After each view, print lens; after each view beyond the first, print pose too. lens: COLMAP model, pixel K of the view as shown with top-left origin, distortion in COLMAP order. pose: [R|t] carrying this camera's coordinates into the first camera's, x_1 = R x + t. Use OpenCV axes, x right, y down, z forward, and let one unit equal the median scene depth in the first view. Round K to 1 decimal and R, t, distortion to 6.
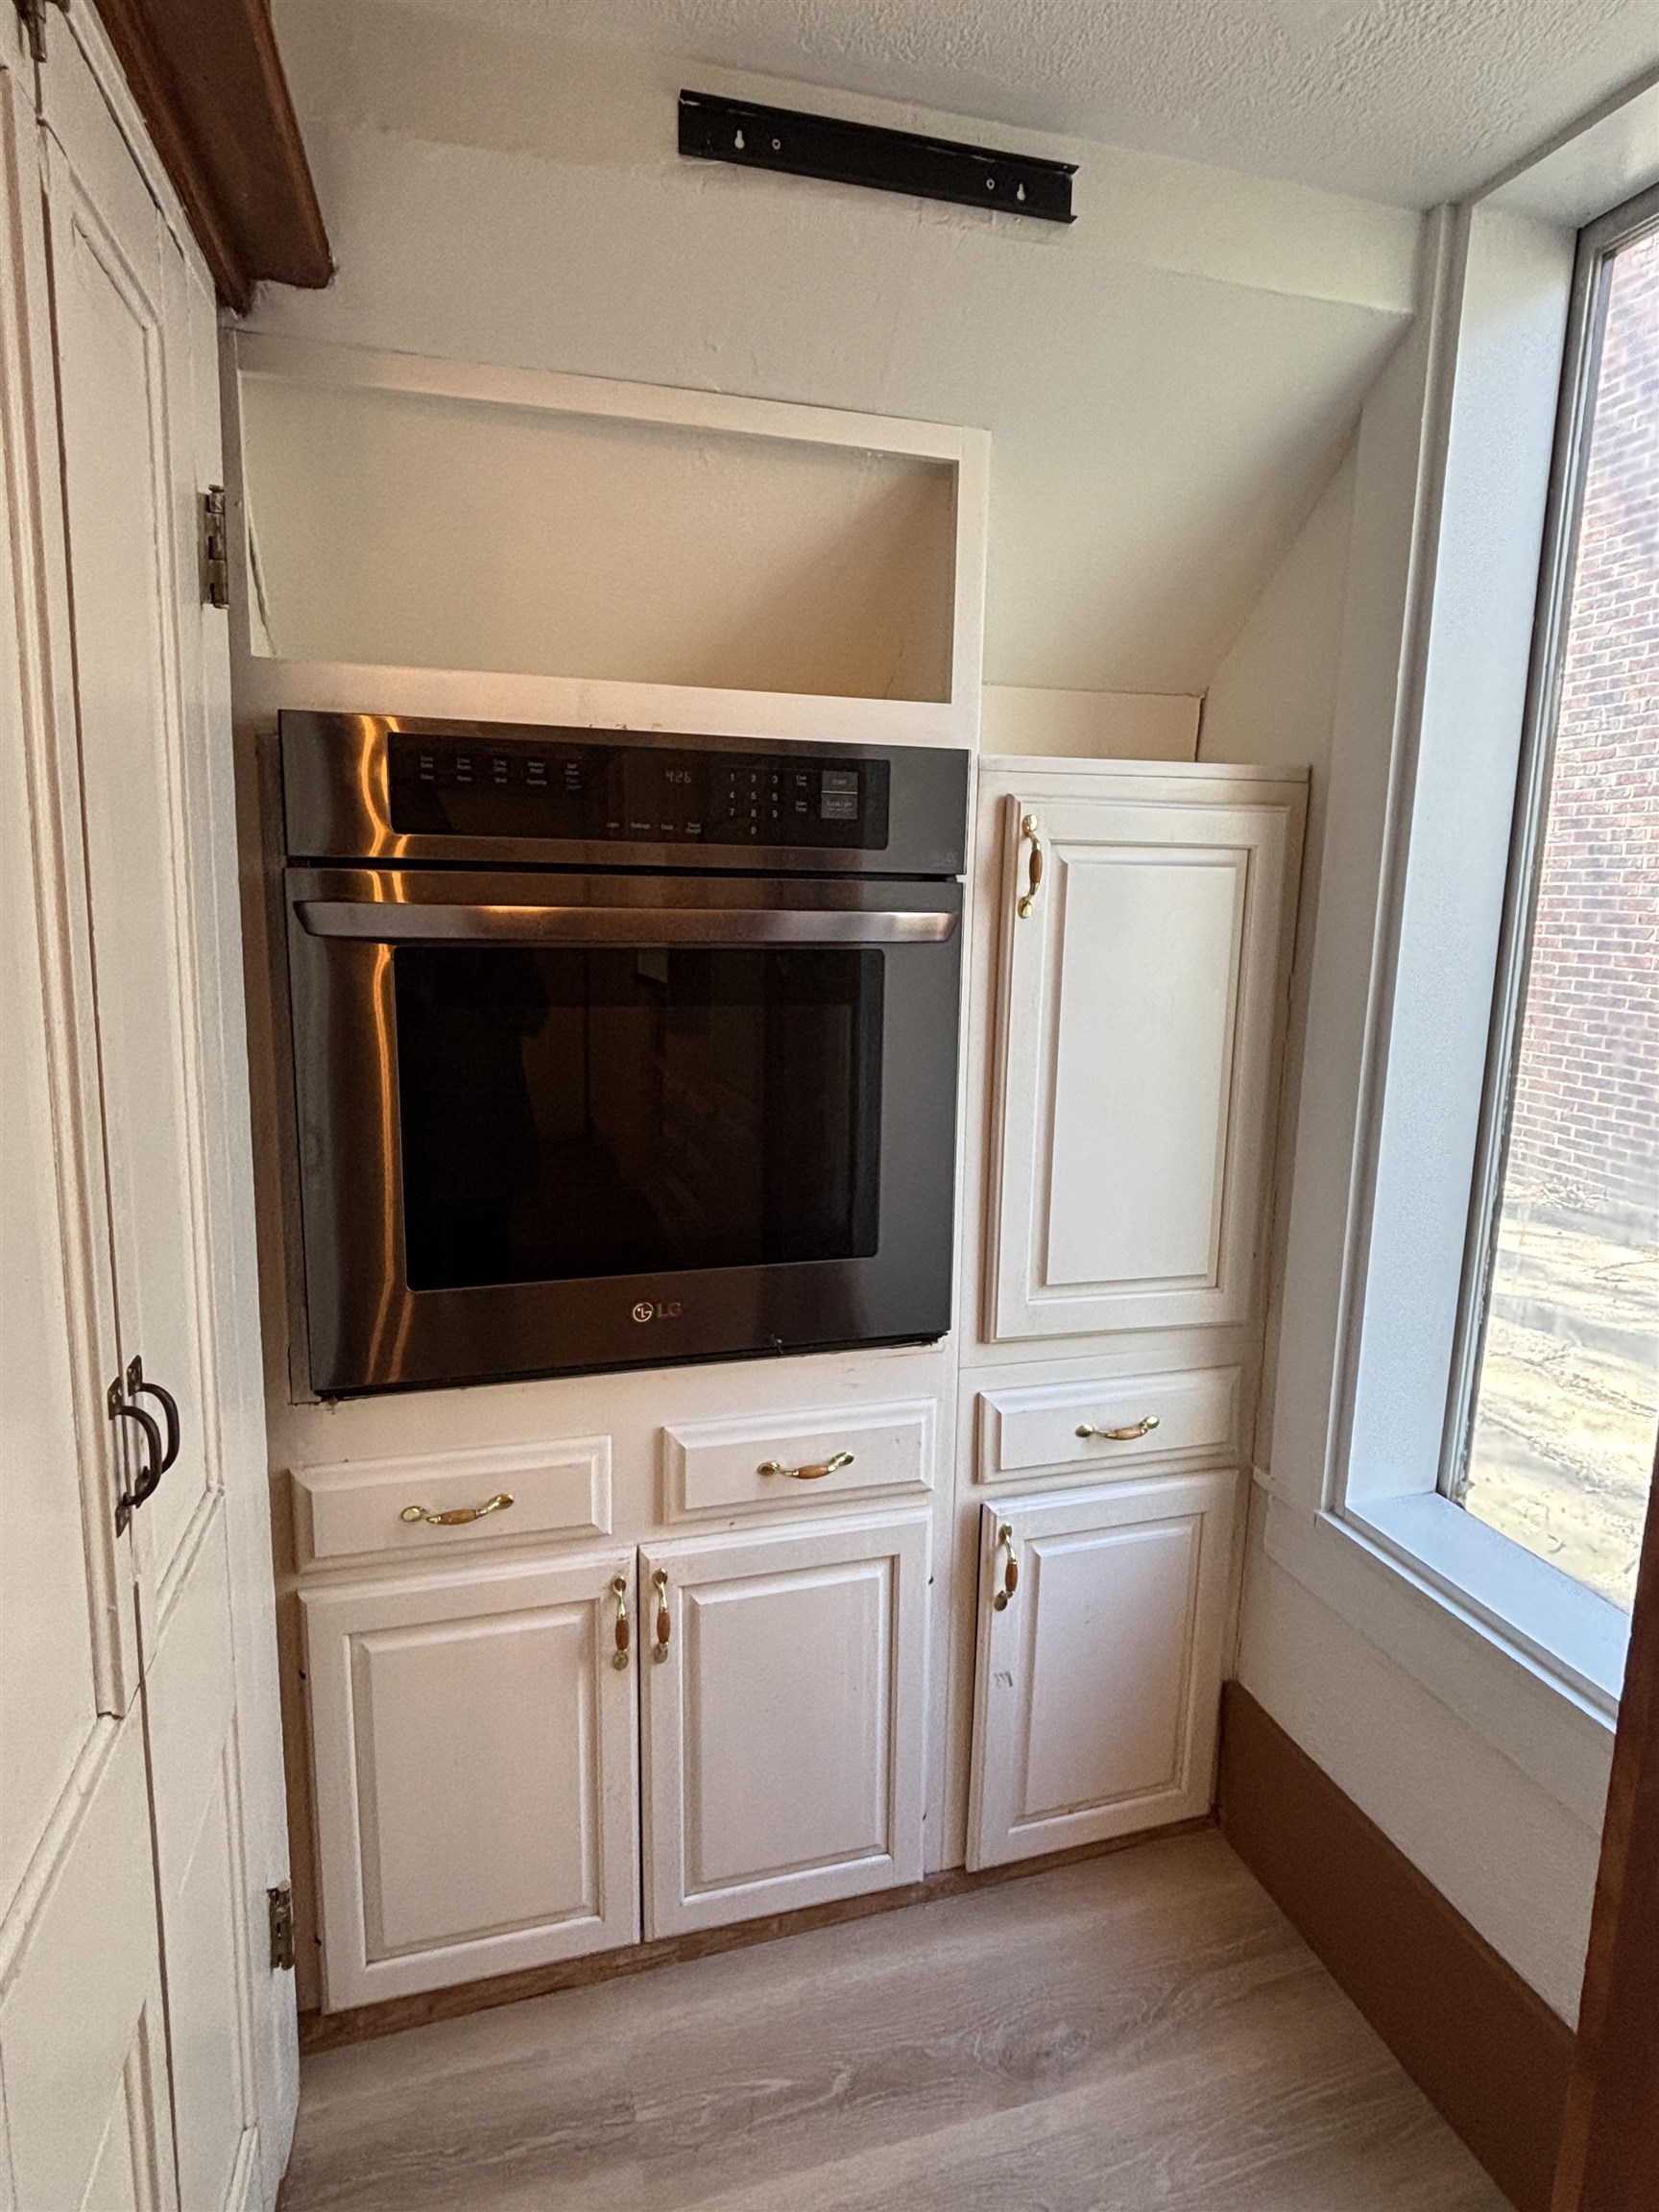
lens RADIAL K [[1229.9, 0, 815.3], [0, 1229.9, 1107.5], [0, 0, 1]] dist [0.016234, -0.000304]
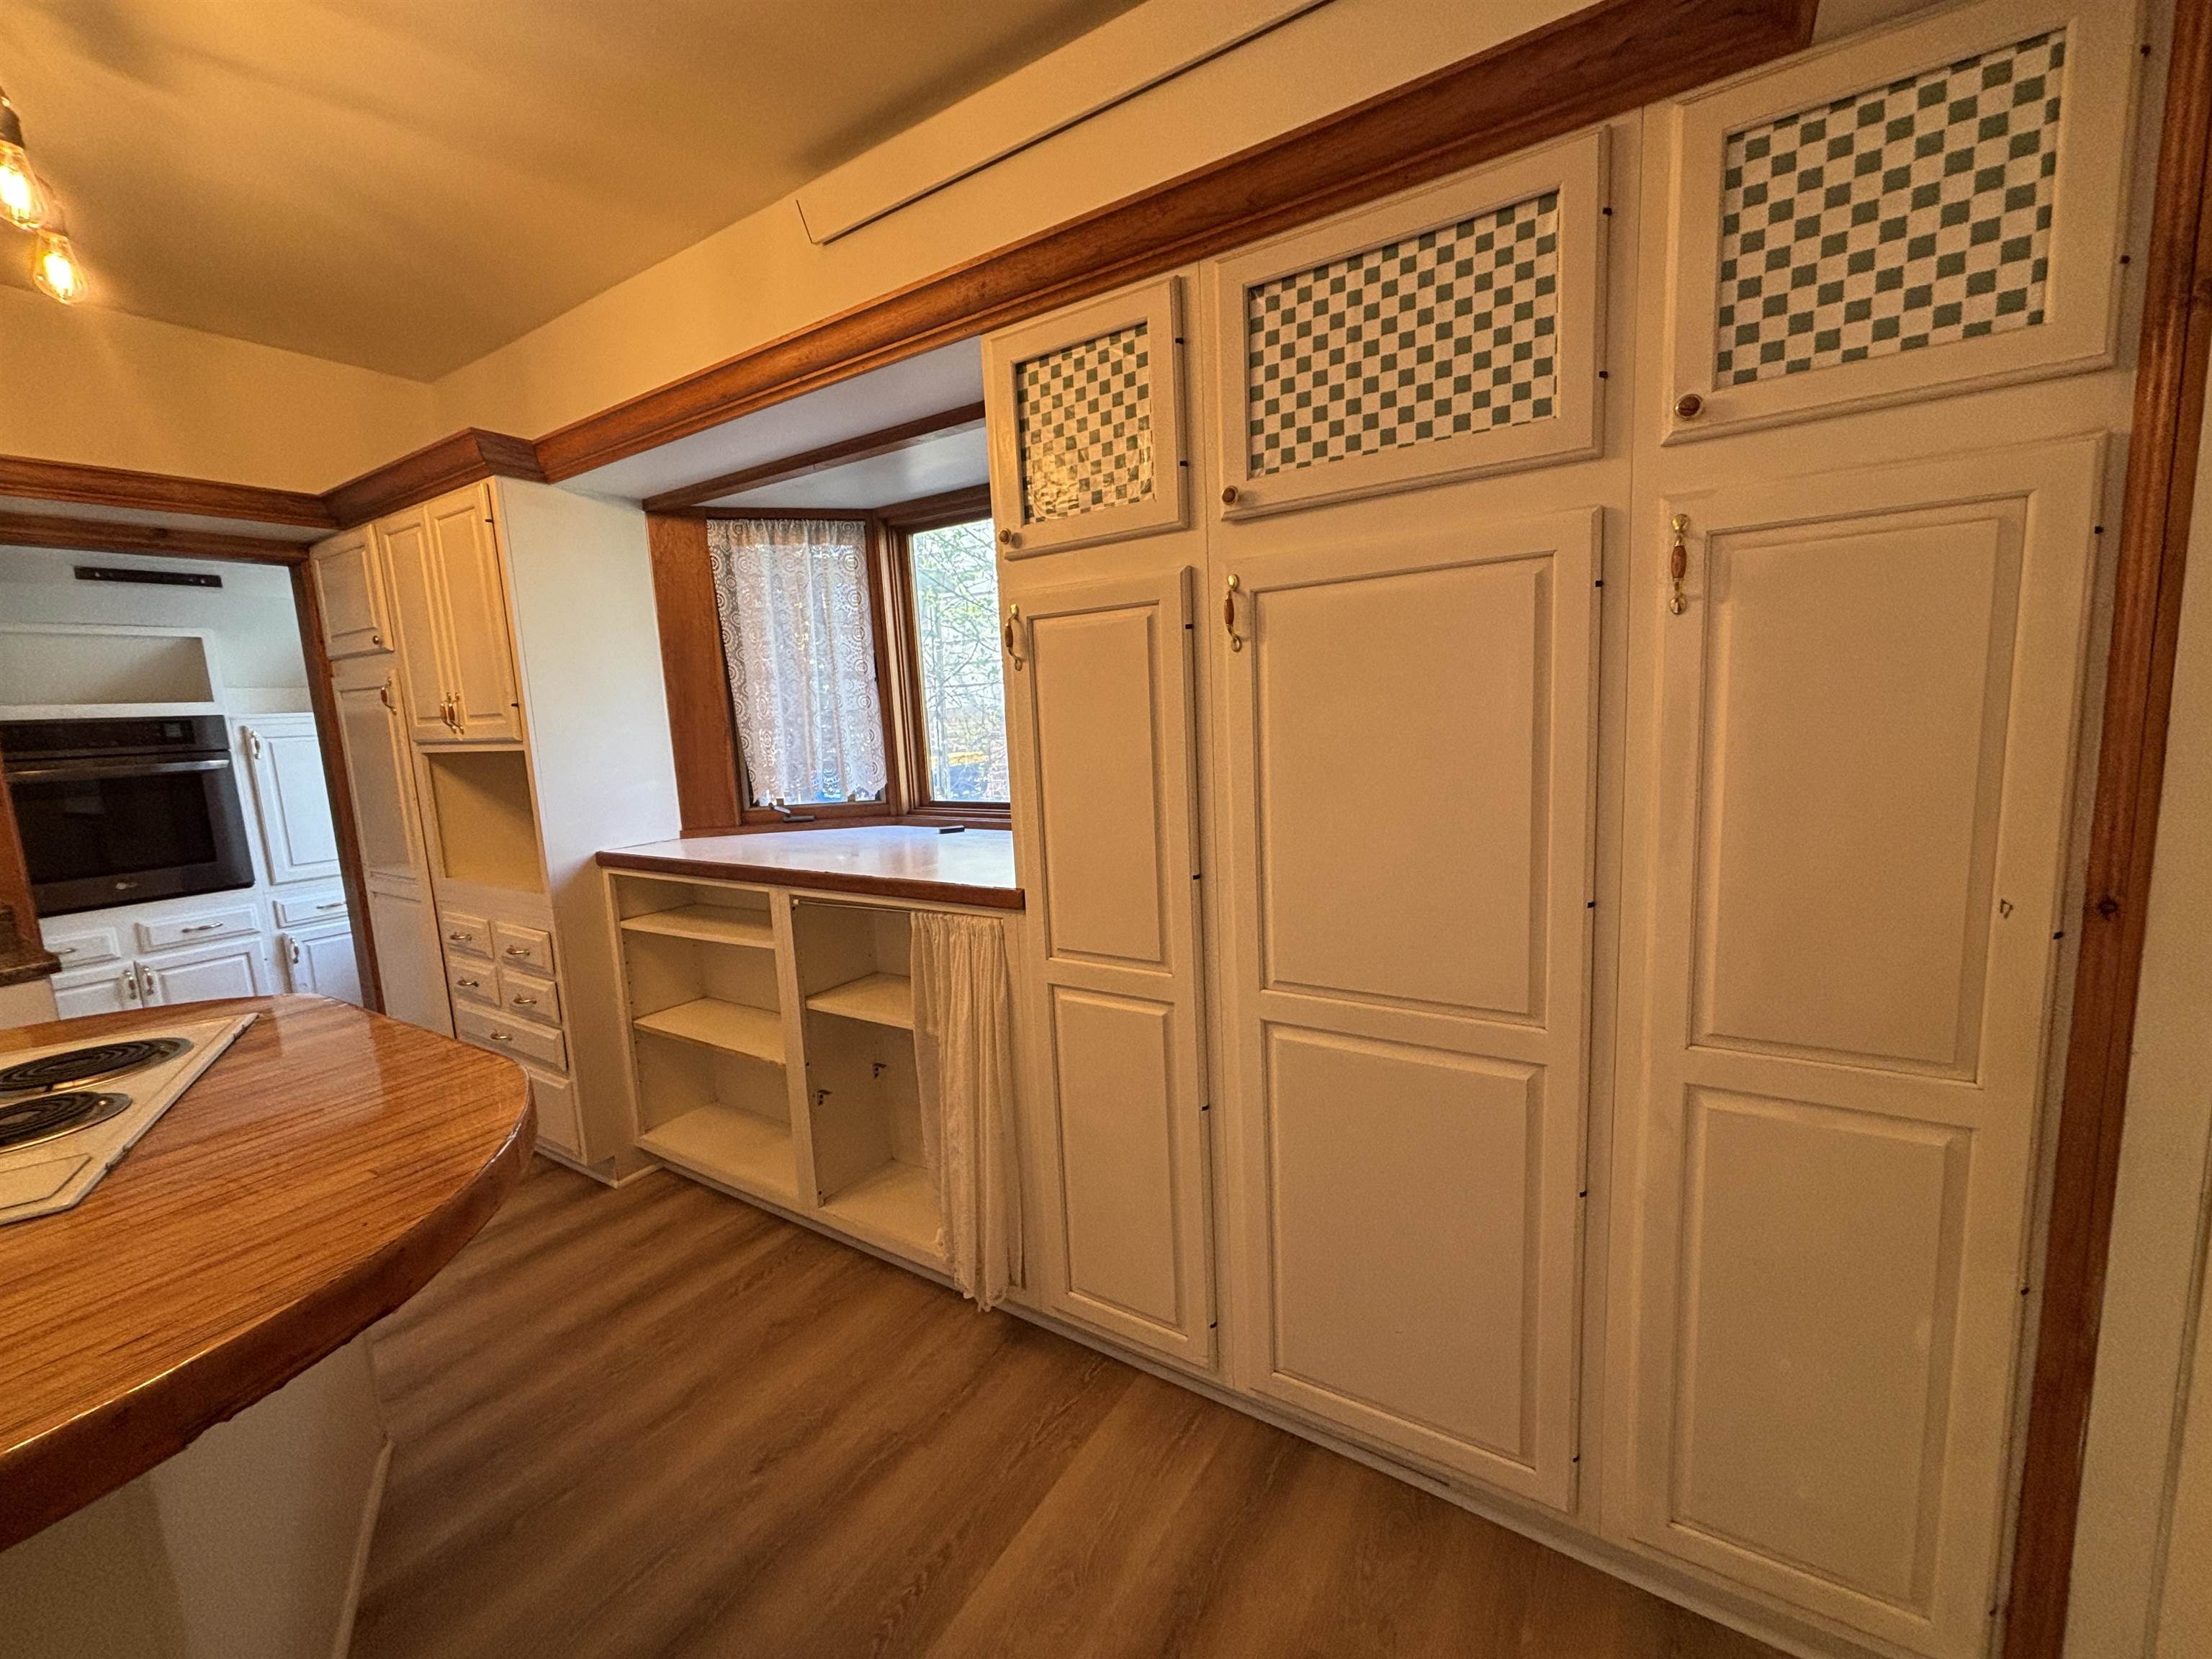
lens RADIAL K [[885.4, 0, 1114.1], [0, 885.4, 826.4], [0, 0, 1]] dist [-0.000461, -0.002061]
pose [[0.740278, -0.146418, 0.656163, 0.297177], [0.174031, 0.984464, 0.023336, 0.402345], [-0.649385, 0.096918, 0.754258, -2.482486]]
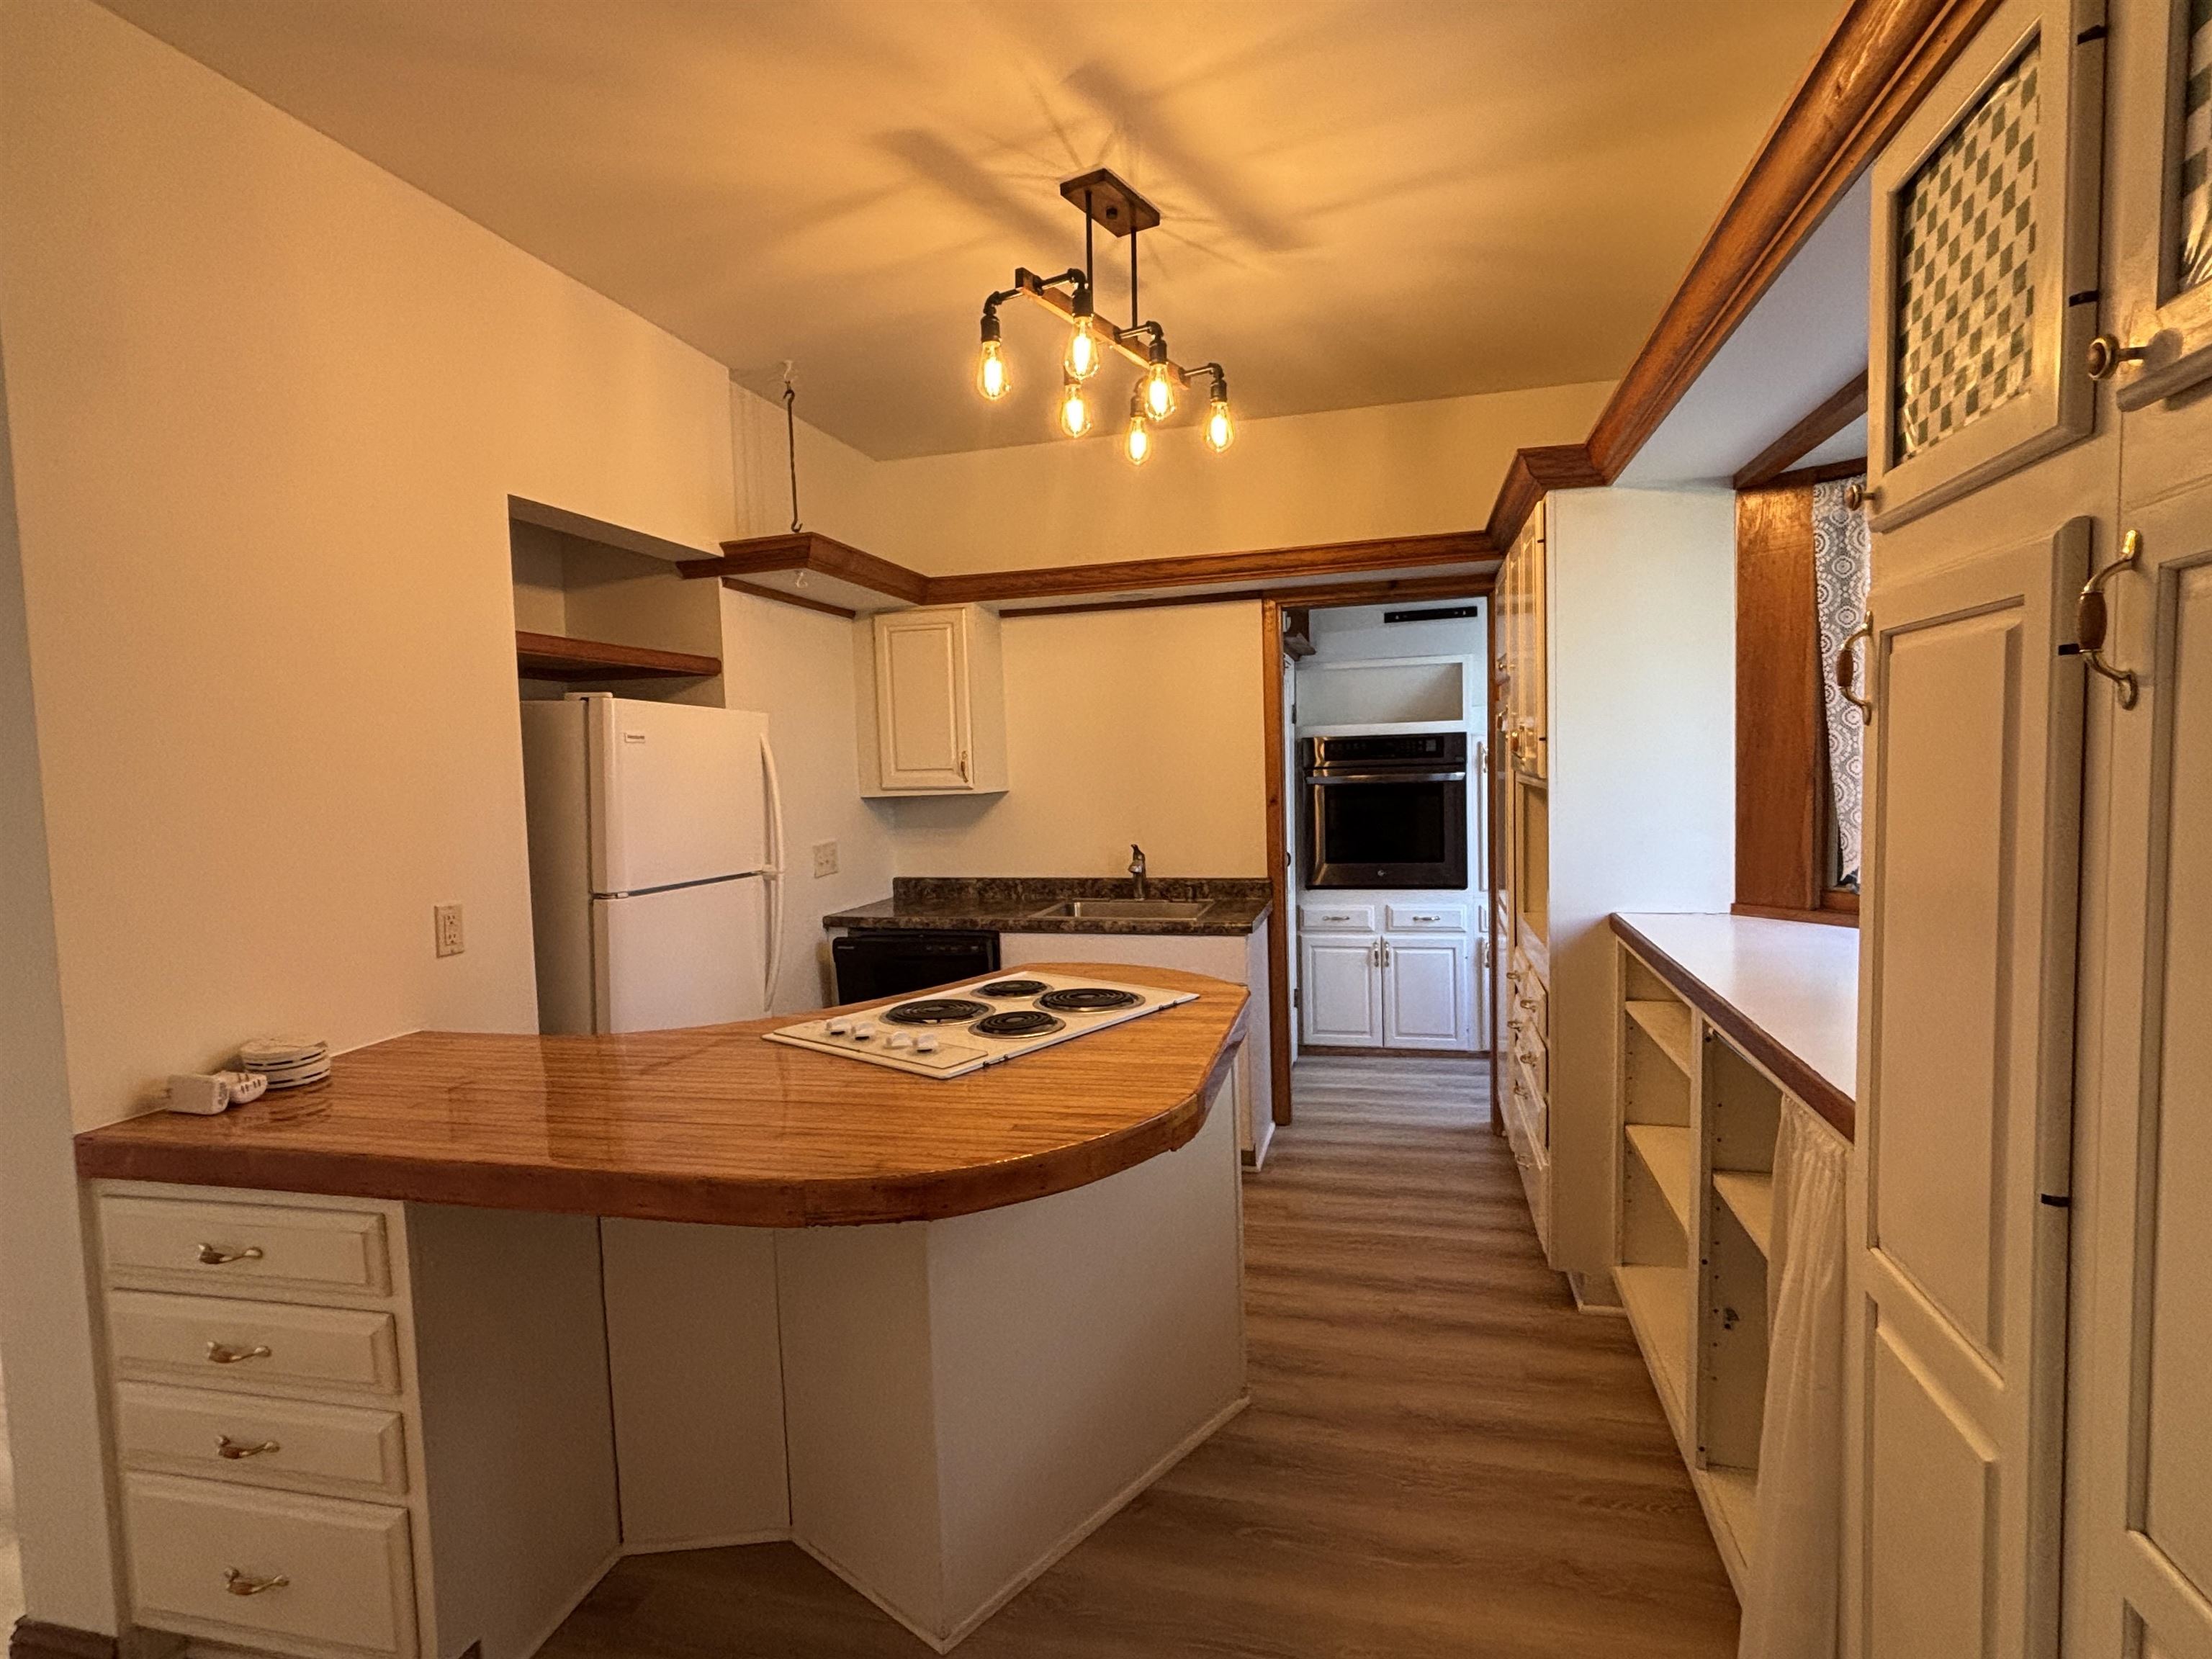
lens RADIAL K [[1120.7, 0, 1098.0], [0, 1120.7, 832.3], [0, 0, 1]] dist [0.011941, -0.001579]
pose [[0.860039, -0.012484, -0.510076, 0.903543], [-0.038728, 0.995219, -0.089657, 0.382212], [0.508756, 0.096863, 0.855444, -2.540954]]
